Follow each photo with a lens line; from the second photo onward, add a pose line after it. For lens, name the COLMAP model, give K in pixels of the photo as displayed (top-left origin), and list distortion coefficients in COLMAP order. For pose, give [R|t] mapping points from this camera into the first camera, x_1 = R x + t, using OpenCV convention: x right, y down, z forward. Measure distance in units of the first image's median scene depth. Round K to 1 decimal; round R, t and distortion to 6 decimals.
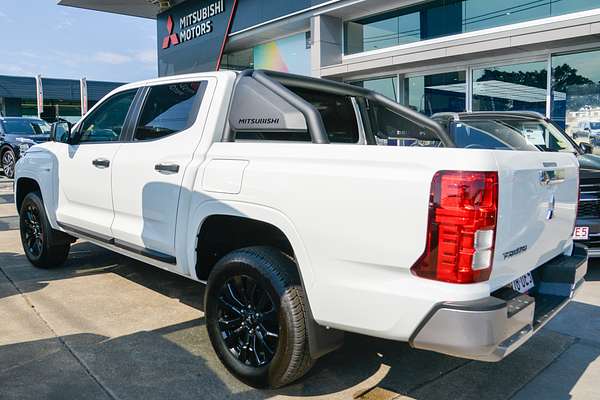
lens RADIAL K [[427.6, 0, 300.0], [0, 427.6, 200.0], [0, 0, 1]] dist [-0.108125, 0.073211]
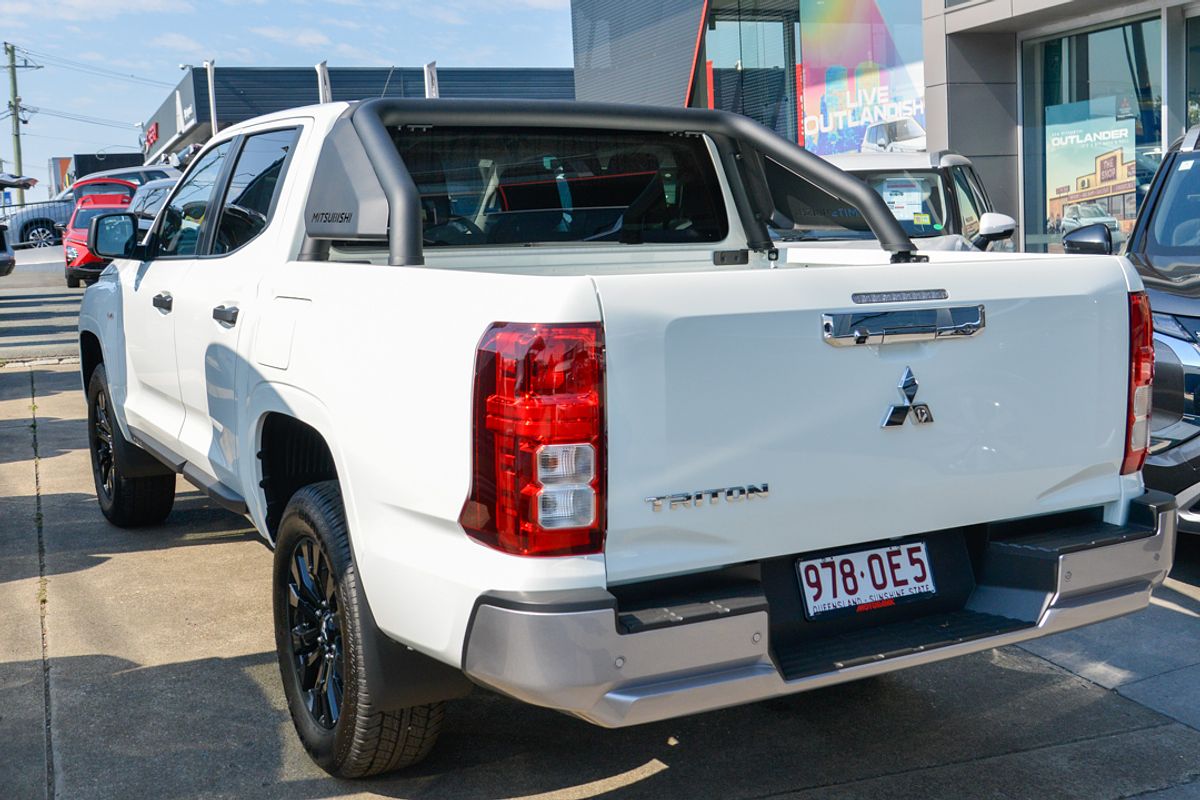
lens RADIAL K [[1117.3, 0, 600.0], [0, 1117.3, 400.0], [0, 0, 1]] dist [0.023020, 0.010476]
pose [[0.963502, 0.003122, -0.267681, 0.472963], [0.002369, 0.999793, 0.020189, -0.003427], [0.267689, -0.020086, 0.963296, -0.126468]]
